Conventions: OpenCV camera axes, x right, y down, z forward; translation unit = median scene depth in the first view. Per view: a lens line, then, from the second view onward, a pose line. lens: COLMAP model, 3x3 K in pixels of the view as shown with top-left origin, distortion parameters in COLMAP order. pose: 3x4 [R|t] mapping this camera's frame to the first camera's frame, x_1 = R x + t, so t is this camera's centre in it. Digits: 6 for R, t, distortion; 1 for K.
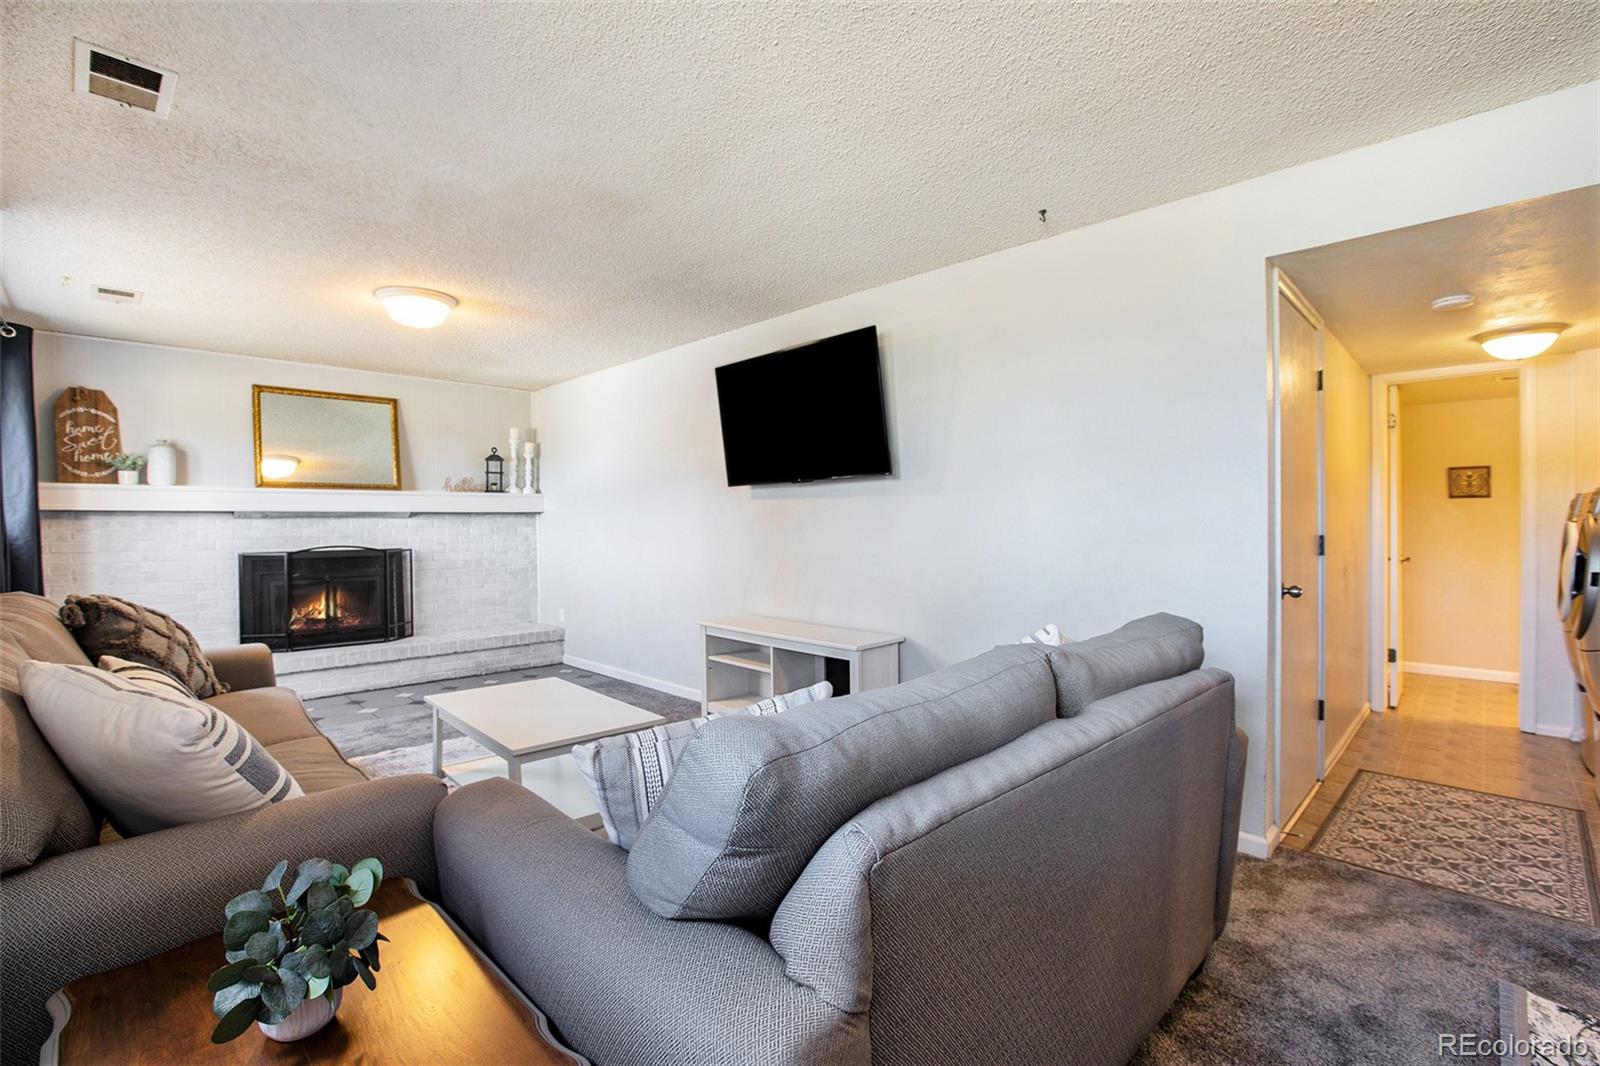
lens RADIAL K [[731.3, 0, 810.8], [0, 731.3, 533.7], [0, 0, 1]] dist [-0.031600, 0.003710]
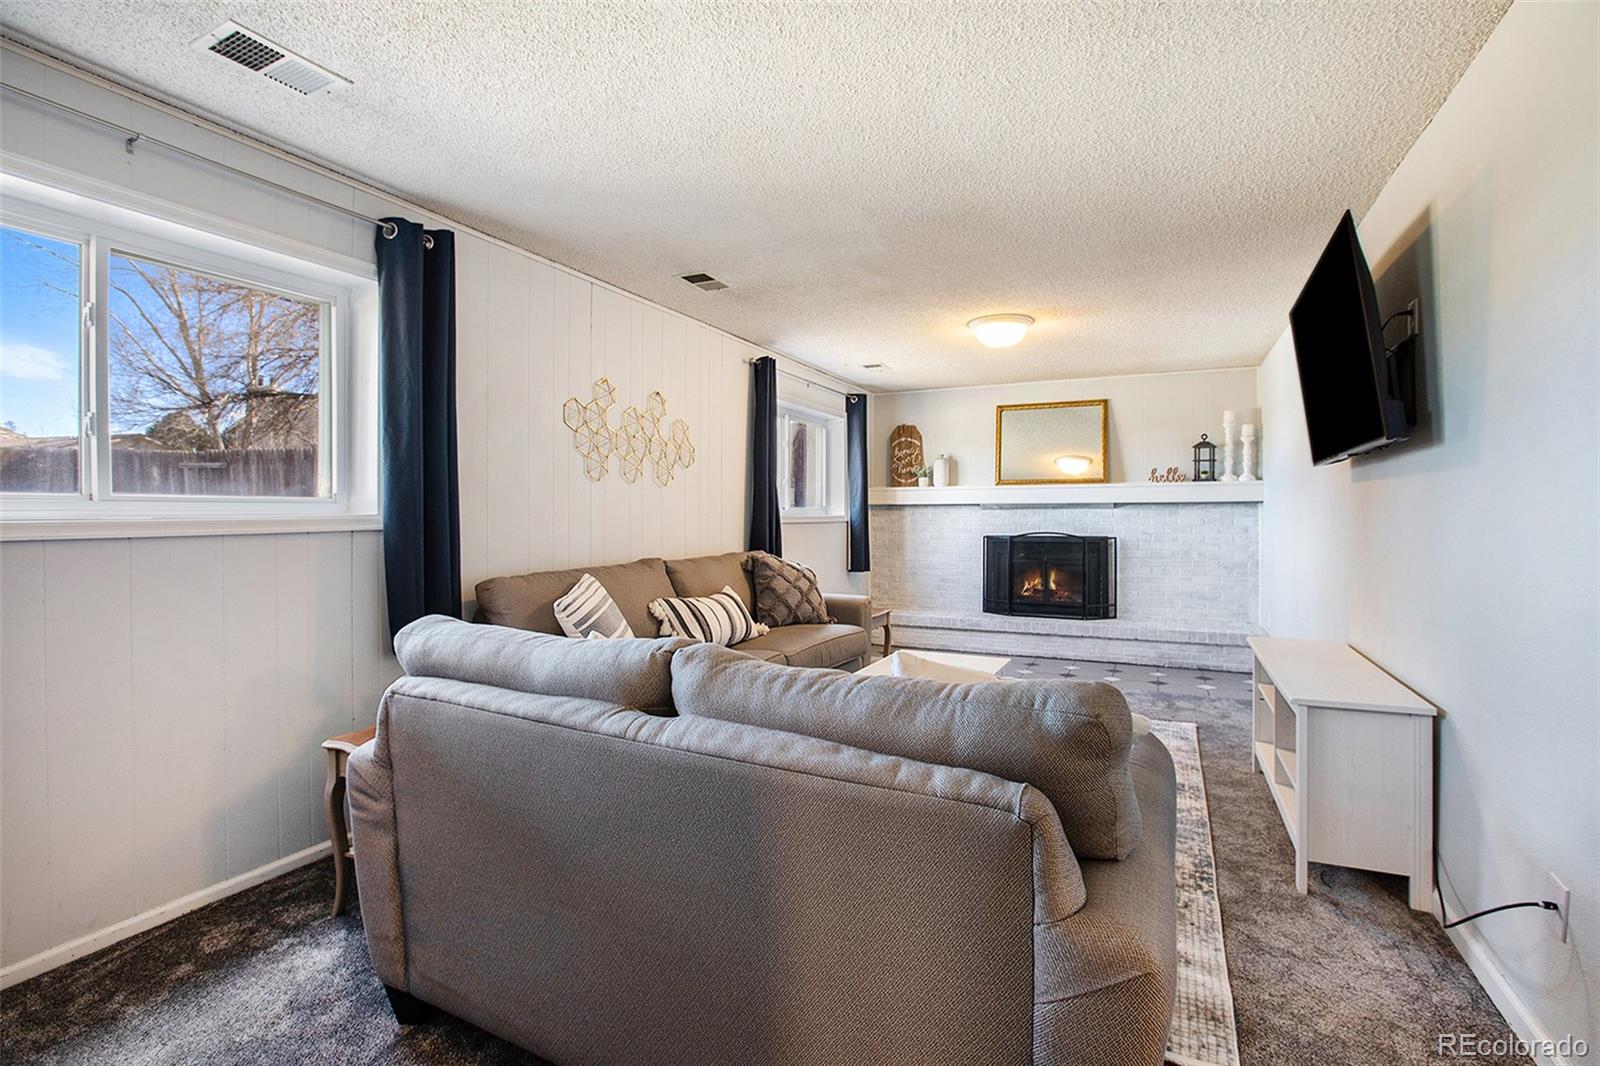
lens RADIAL K [[731.3, 0, 794.9], [0, 731.3, 521.4], [0, 0, 1]] dist [-0.031600, 0.003710]
pose [[0.321668, 0.014538, -0.946741, 0.318430], [-0.014145, 0.999844, 0.010548, -0.007077], [0.946747, 0.009999, 0.321823, 0.203831]]
